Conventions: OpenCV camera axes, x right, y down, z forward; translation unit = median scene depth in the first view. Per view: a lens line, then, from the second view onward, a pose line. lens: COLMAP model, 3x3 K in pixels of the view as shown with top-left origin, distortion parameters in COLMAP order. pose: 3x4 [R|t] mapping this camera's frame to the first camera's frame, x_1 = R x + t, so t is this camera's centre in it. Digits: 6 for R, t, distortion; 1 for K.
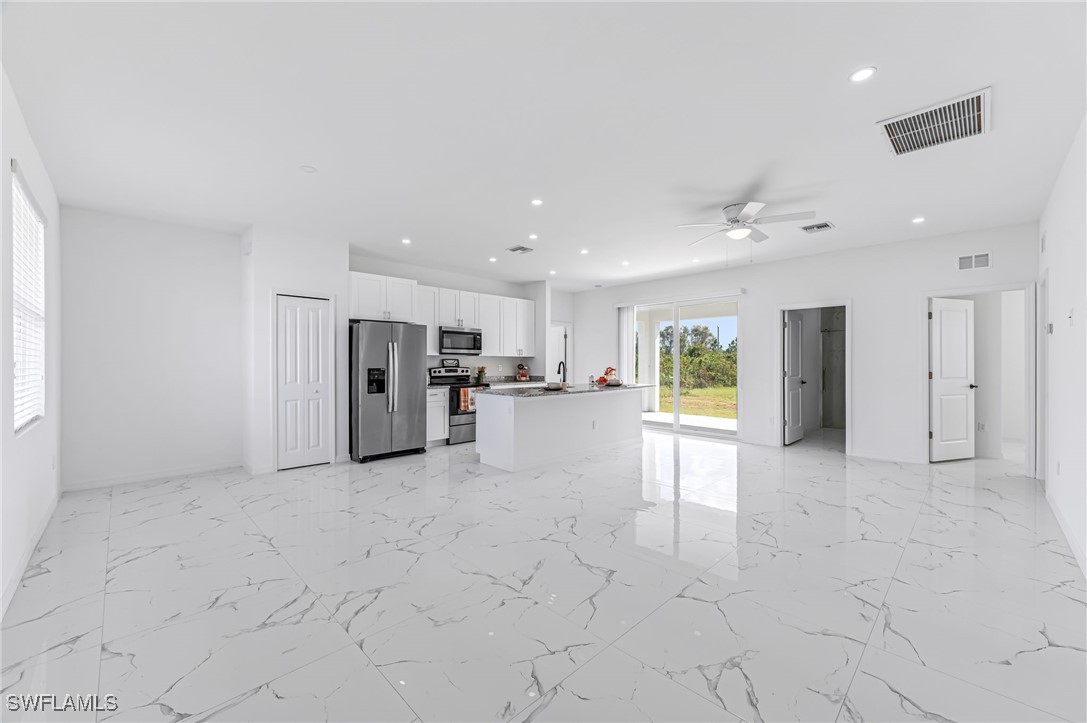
lens RADIAL K [[427.9, 0, 554.7], [0, 427.9, 376.5], [0, 0, 1]] dist [0.000001, 0.000274]
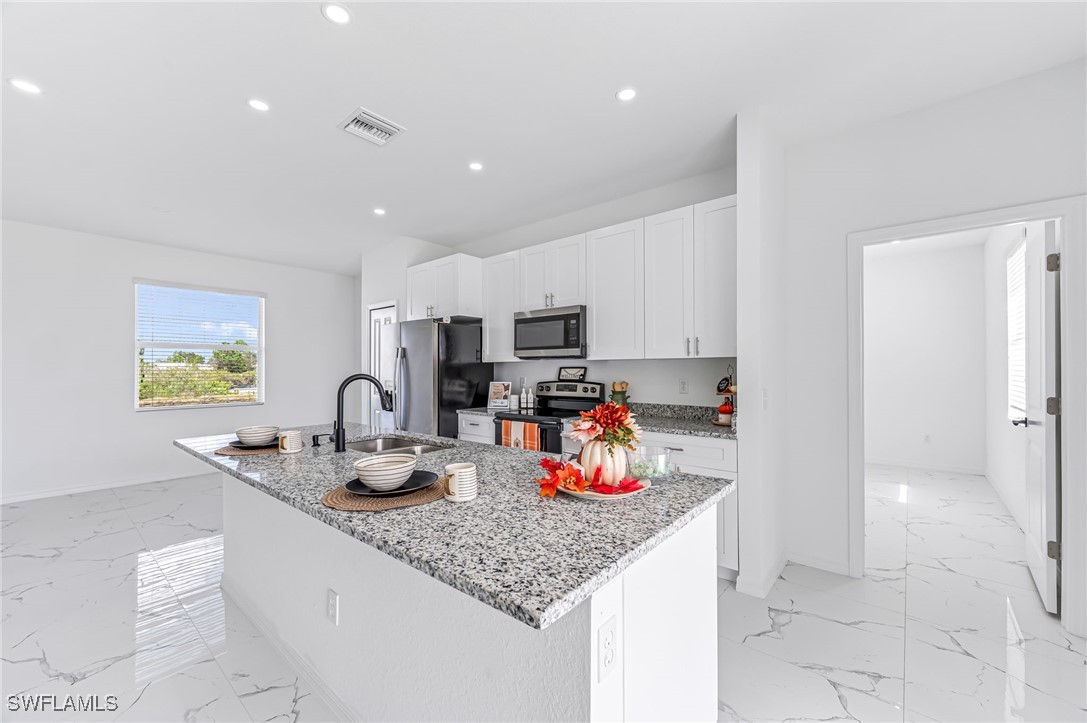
lens RADIAL K [[427.9, 0, 549.8], [0, 427.9, 367.0], [0, 0, 1]] dist [0.000001, 0.000274]
pose [[0.075238, -0.007937, -0.997134, 0.316419], [-0.029221, 0.999521, -0.010160, -0.034690], [0.996737, 0.029901, 0.074971, 0.947725]]
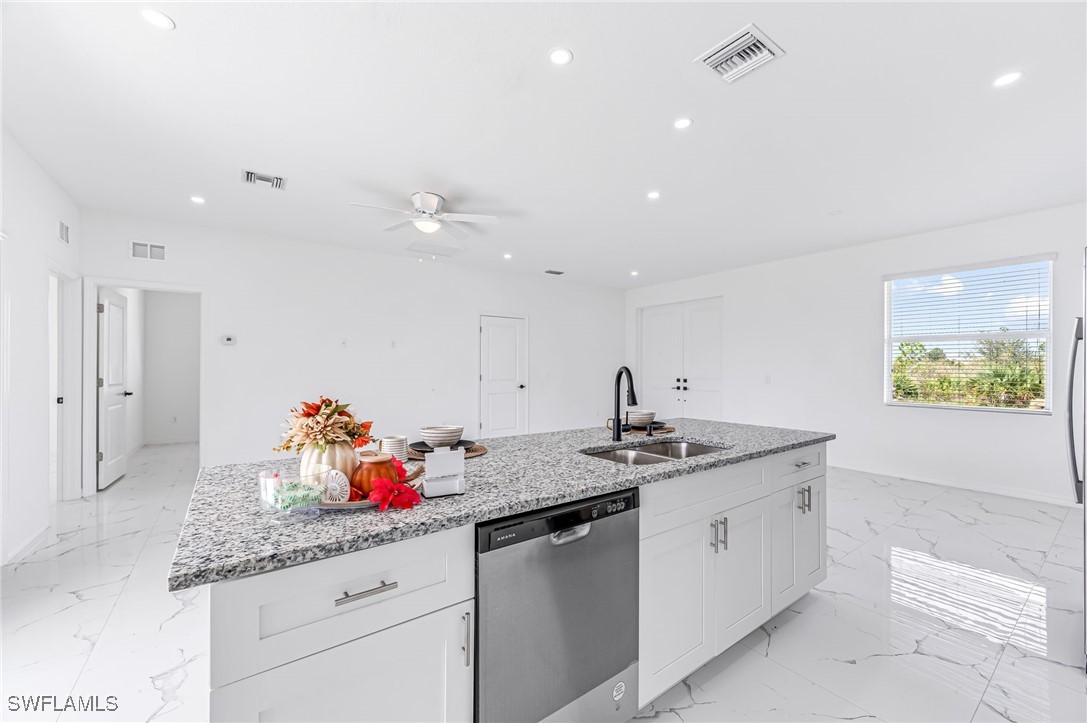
lens RADIAL K [[427.9, 0, 546.1], [0, 427.9, 364.3], [0, 0, 1]] dist [0.000001, 0.000274]
pose [[-0.985660, -0.002770, 0.168723, 0.016785], [0.001733, 0.999646, 0.026535, -0.037550], [-0.168737, 0.026447, -0.985306, 1.133867]]
